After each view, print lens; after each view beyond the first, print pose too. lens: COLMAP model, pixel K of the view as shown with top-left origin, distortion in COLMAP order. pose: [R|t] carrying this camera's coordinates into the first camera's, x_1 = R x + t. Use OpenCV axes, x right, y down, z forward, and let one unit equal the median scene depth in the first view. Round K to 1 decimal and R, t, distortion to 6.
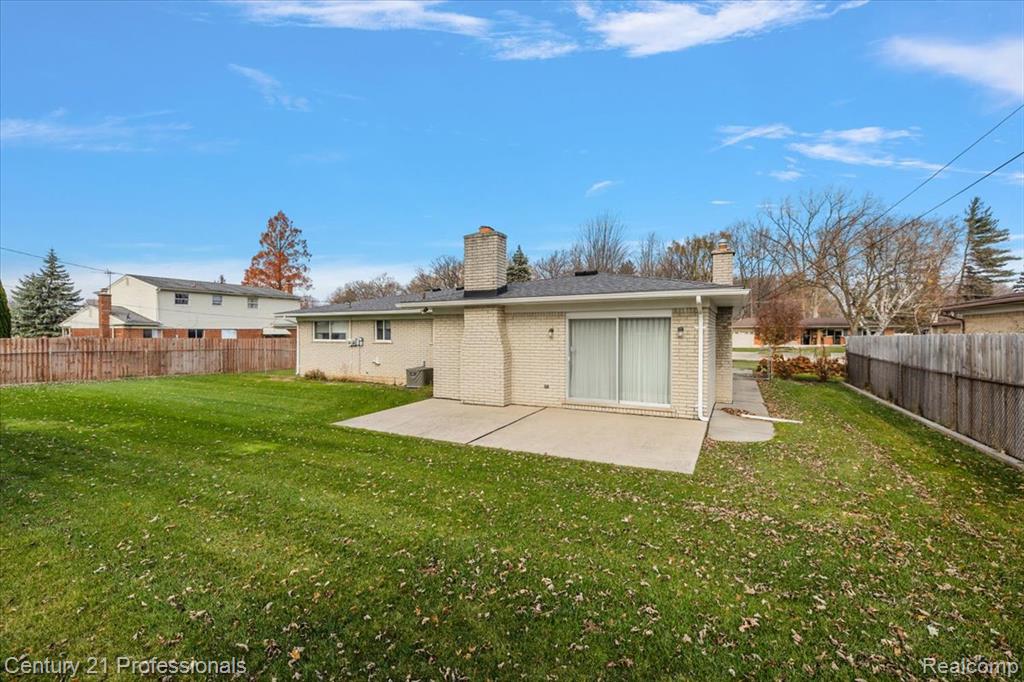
lens RADIAL K [[432.6, 0, 511.2], [0, 432.6, 338.1], [0, 0, 1]] dist [0.003831, -0.000213]
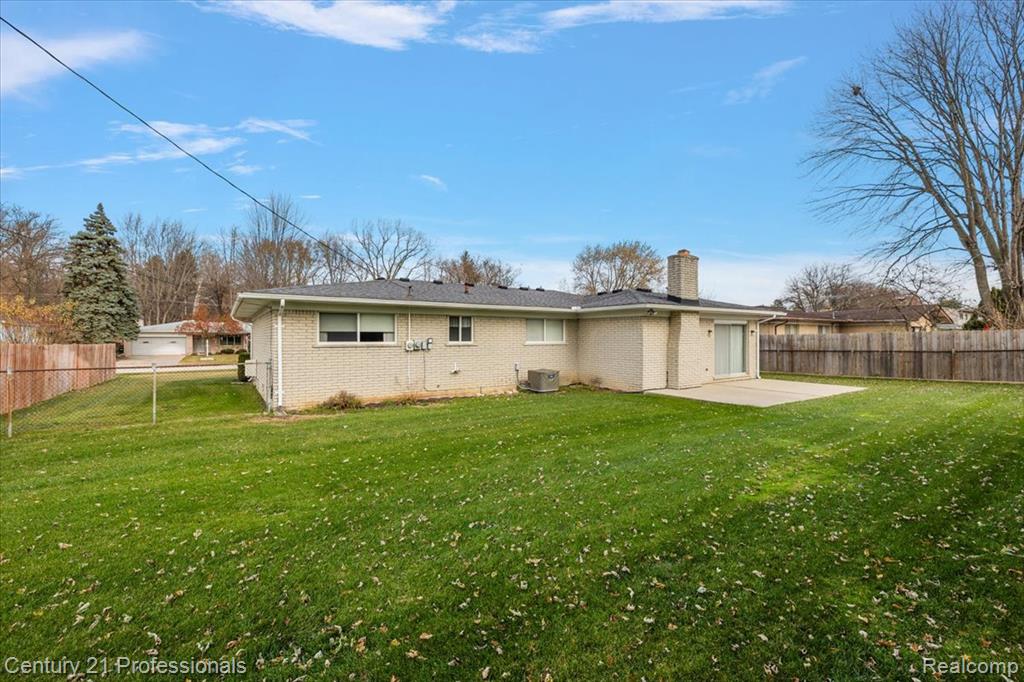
lens RADIAL K [[432.6, 0, 511.2], [0, 432.6, 338.1], [0, 0, 1]] dist [0.003831, -0.000213]
pose [[0.475568, -0.000320, 0.879679, -0.936019], [0.011628, 0.999915, -0.005922, 0.004187], [-0.879602, 0.013045, 0.475531, 0.544348]]
